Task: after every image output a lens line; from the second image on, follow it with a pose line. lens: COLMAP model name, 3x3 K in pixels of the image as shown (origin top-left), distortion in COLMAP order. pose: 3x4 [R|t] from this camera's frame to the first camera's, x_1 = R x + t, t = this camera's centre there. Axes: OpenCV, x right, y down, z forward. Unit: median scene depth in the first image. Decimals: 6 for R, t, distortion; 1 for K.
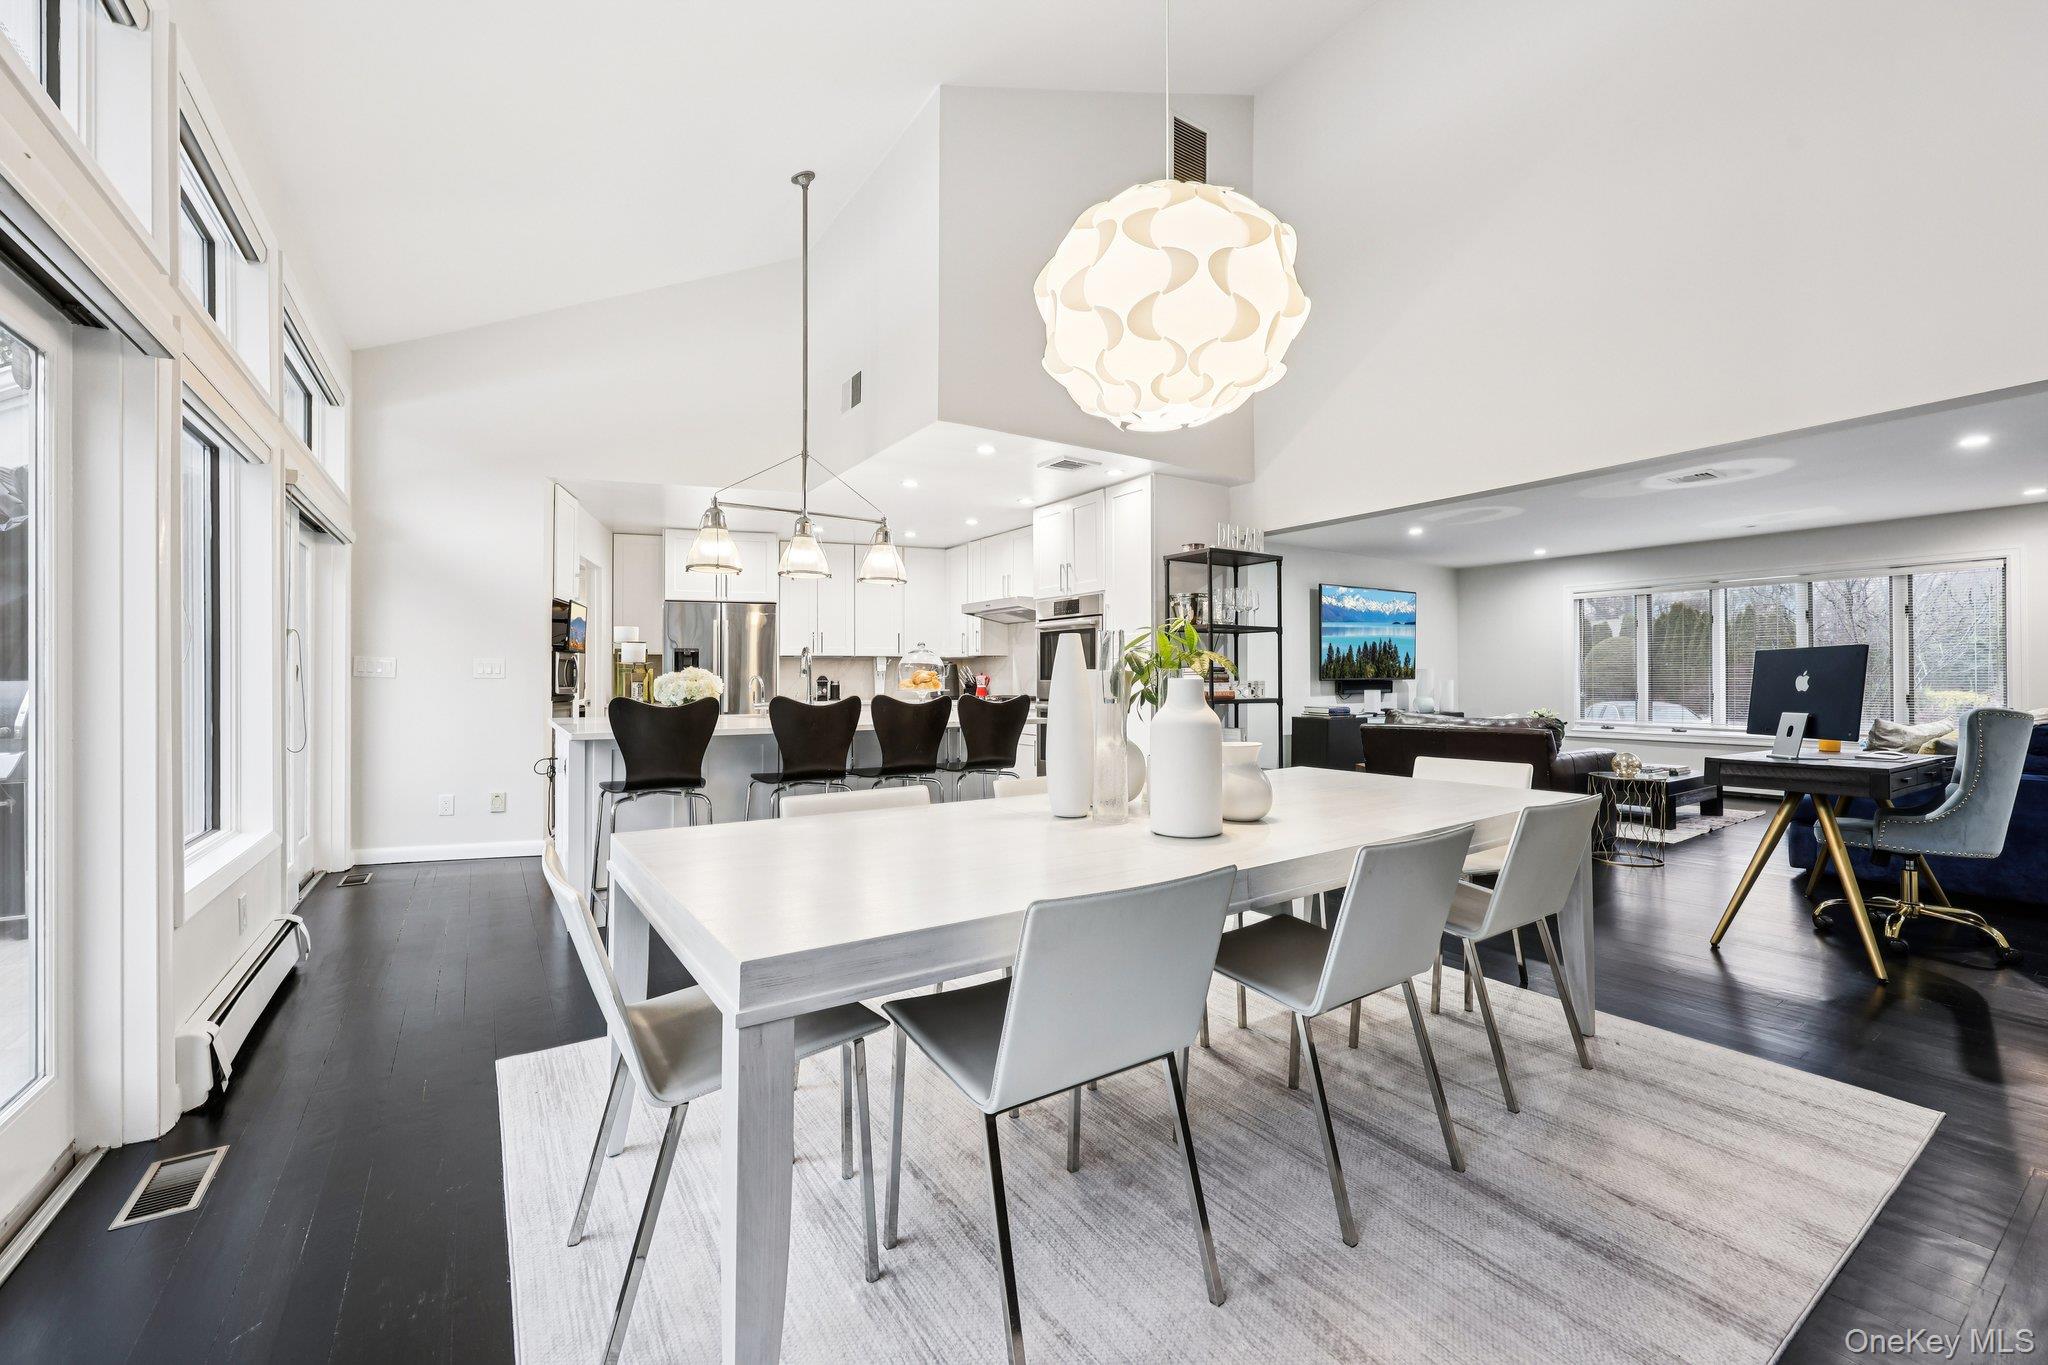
lens RADIAL K [[826.2, 0, 1023.7], [0, 826.2, 674.4], [0, 0, 1]] dist [-0.004849, -0.000380]
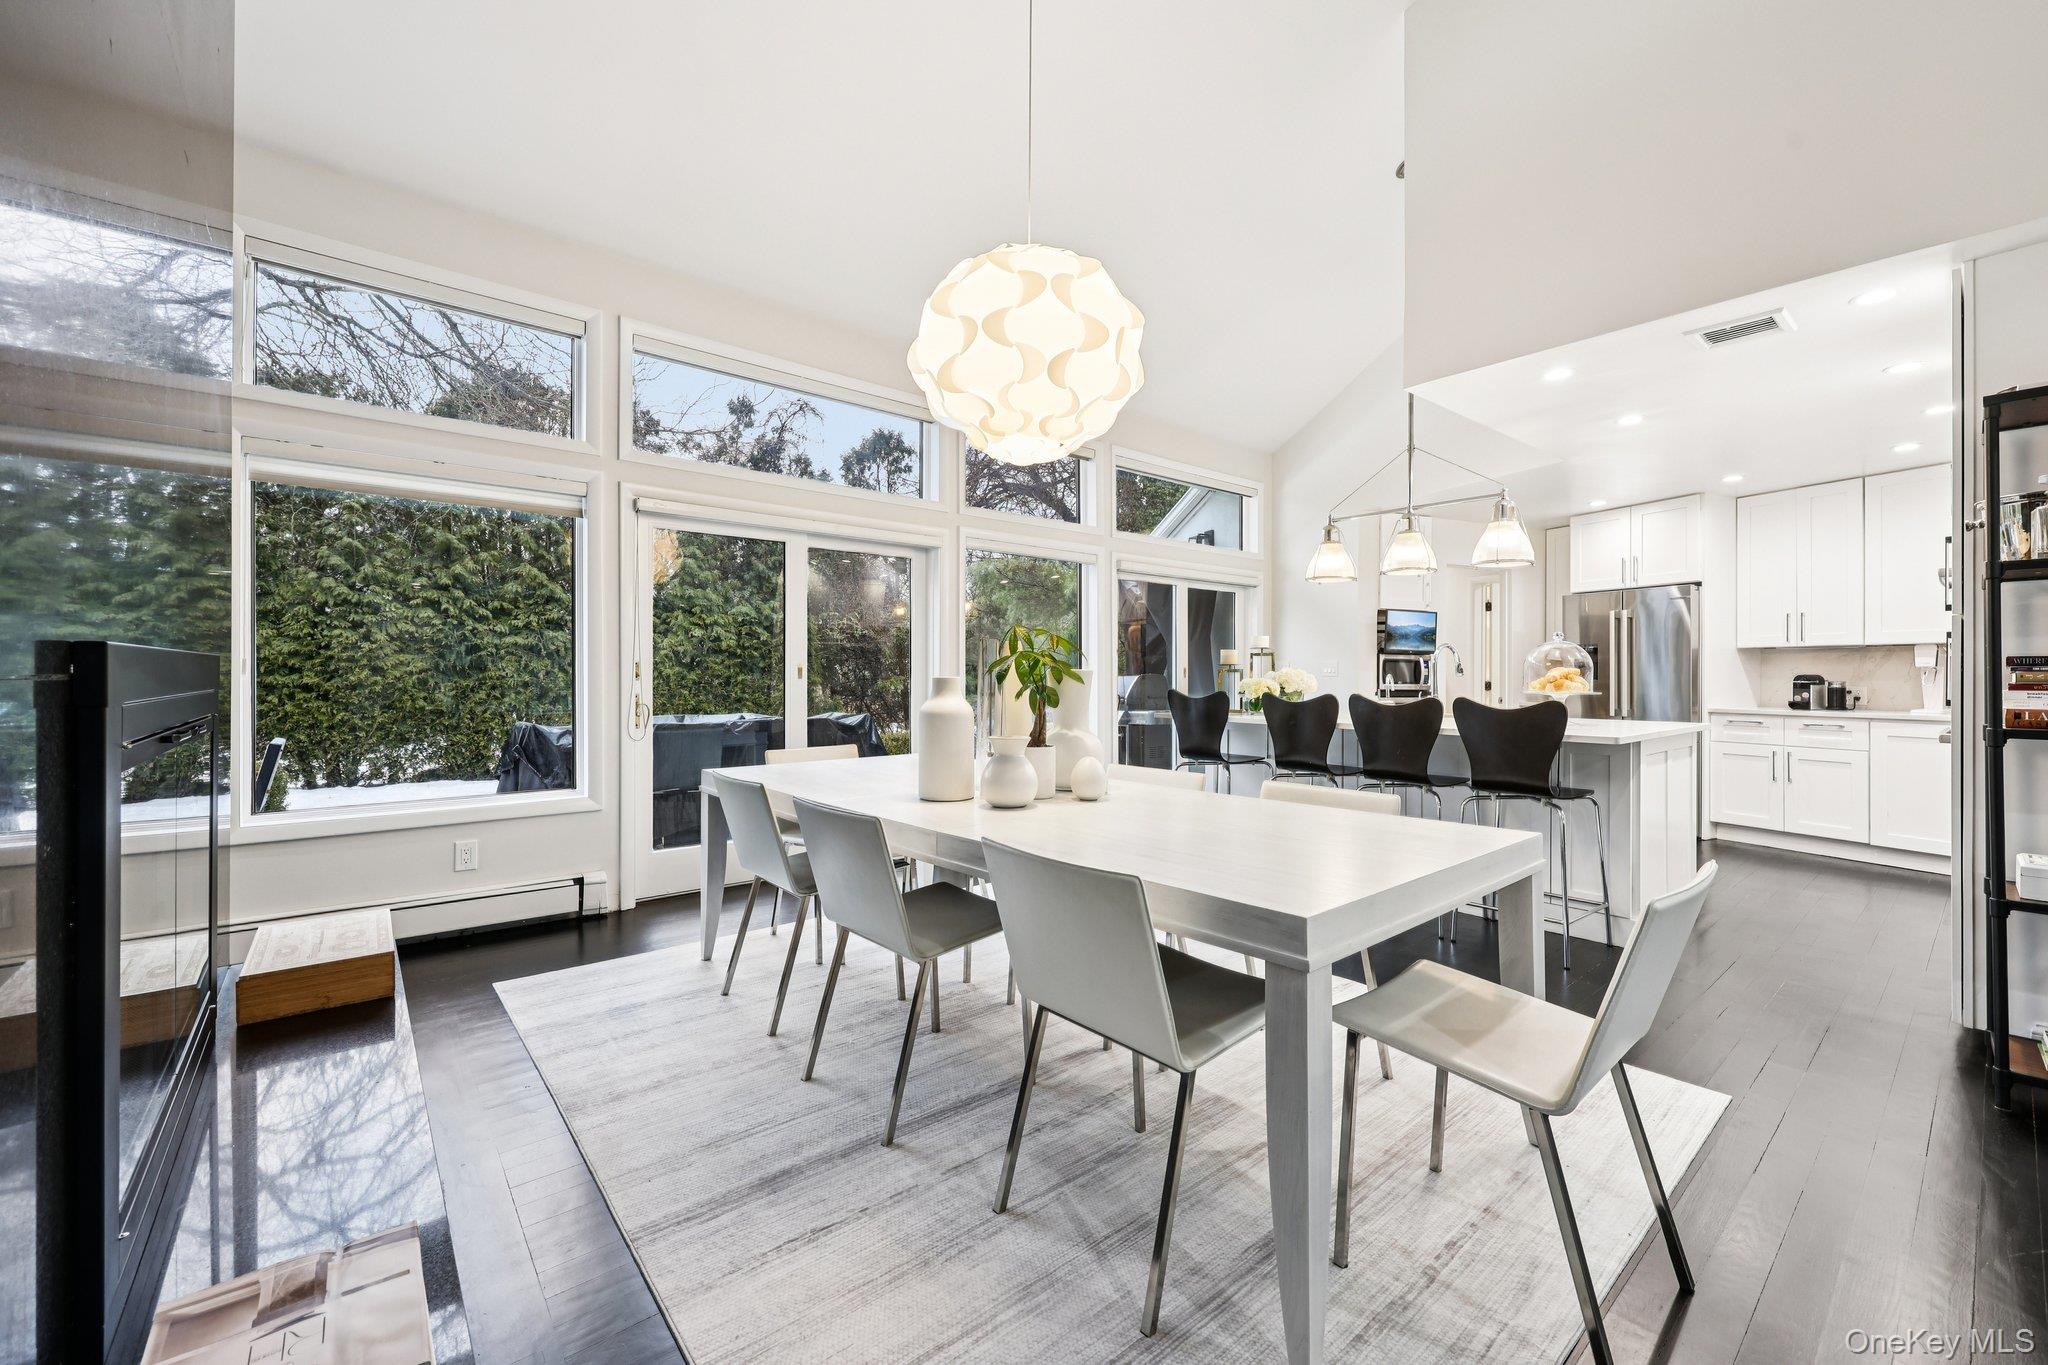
lens RADIAL K [[826.2, 0, 1025.1], [0, 826.2, 678.6], [0, 0, 1]] dist [-0.004849, -0.000380]
pose [[0.098701, 0.005369, -0.995103, 0.665426], [0.002972, 0.999979, 0.005690, -0.000692], [0.995113, -0.003519, 0.098683, 0.447468]]
